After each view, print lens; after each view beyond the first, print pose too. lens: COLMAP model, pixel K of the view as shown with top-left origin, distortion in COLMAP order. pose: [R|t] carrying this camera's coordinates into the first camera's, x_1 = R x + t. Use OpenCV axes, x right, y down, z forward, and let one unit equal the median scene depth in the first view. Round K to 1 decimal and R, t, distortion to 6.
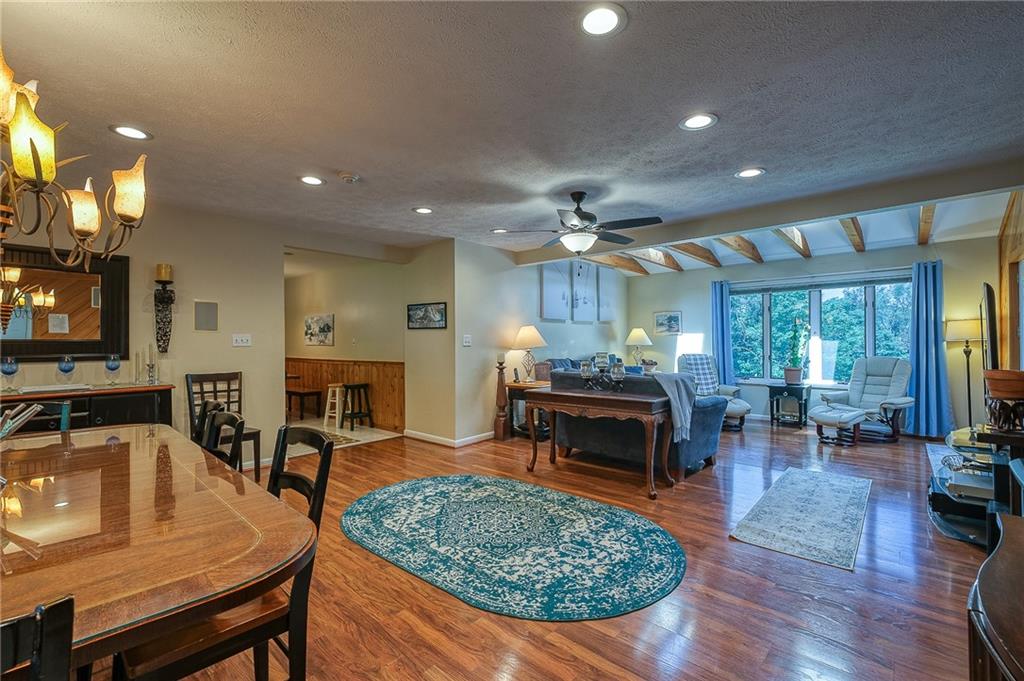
lens RADIAL K [[449.2, 0, 512.0], [0, 449.2, 340.5], [0, 0, 1]] dist [-0.000623, -0.000069]
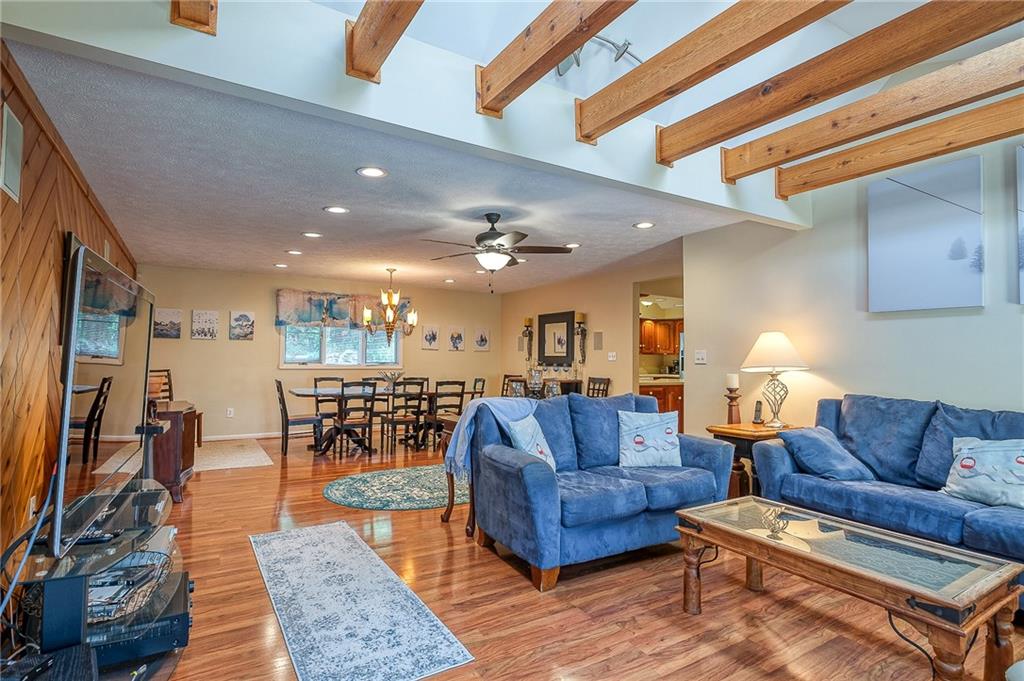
lens RADIAL K [[512.0, 0, 512.0], [0, 512.0, 340.5], [0, 0, 1]] dist [-0.000586, -0.000037]
pose [[-0.285393, -0.032169, -0.957870, 1.147491], [-0.007041, 0.999480, -0.031469, 0.002721], [0.958385, -0.002237, -0.285471, 1.252554]]
